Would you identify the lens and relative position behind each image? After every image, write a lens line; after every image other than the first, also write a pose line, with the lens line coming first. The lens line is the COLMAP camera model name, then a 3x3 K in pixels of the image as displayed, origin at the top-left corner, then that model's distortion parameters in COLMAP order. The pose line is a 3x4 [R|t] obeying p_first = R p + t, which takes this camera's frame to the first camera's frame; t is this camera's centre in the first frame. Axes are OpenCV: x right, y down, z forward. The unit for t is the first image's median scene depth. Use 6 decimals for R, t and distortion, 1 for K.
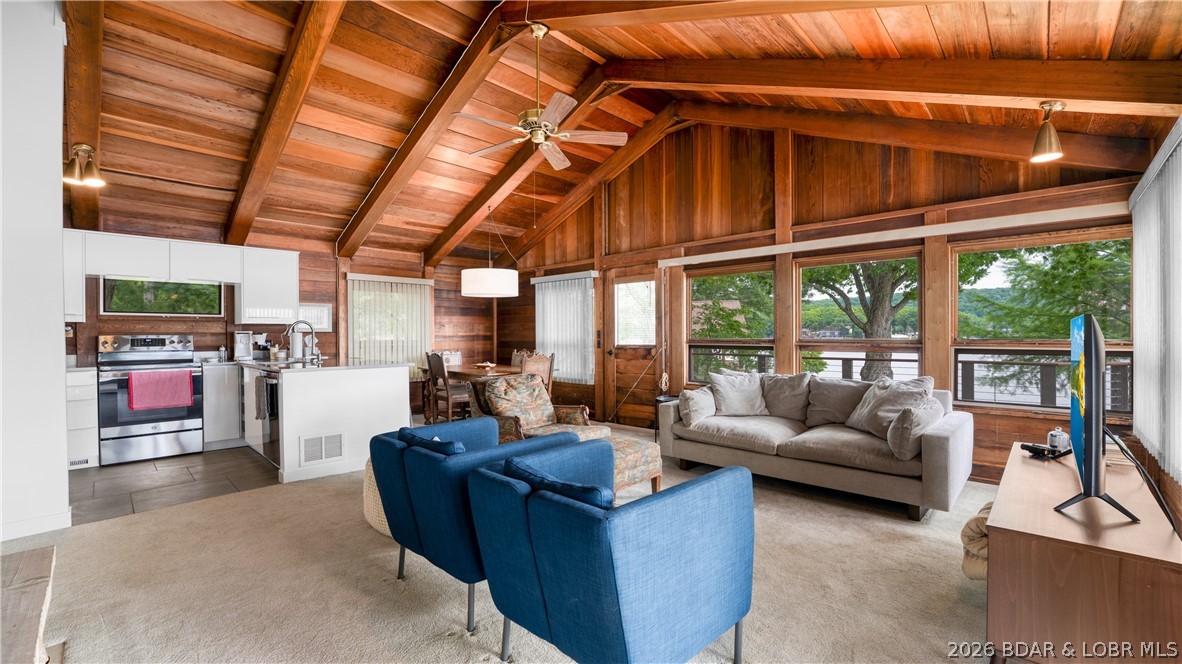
lens RADIAL K [[484.0, 0, 582.0], [0, 484.0, 339.1], [0, 0, 1]] dist [-0.014652, 0.000144]
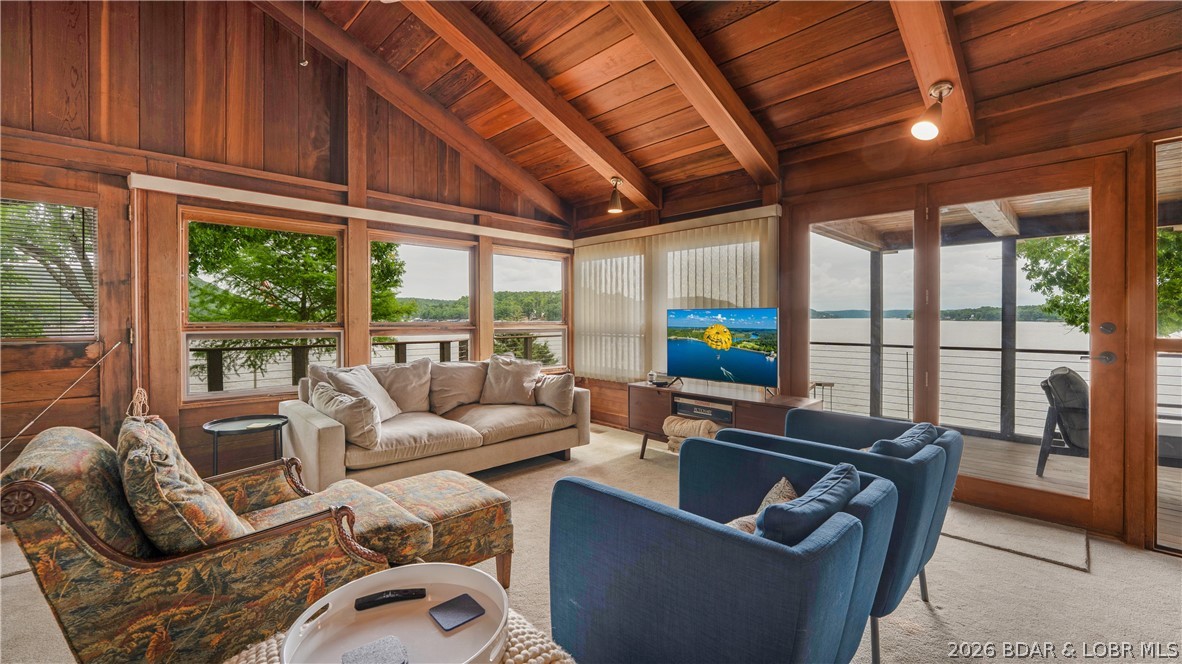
lens RADIAL K [[484.0, 0, 589.7], [0, 484.0, 325.6], [0, 0, 1]] dist [-0.014652, 0.000144]
pose [[0.027312, -0.007372, 0.999600, -0.415594], [0.009451, 0.999930, 0.007116, 0.003194], [-0.999582, 0.009253, 0.027380, 0.610637]]
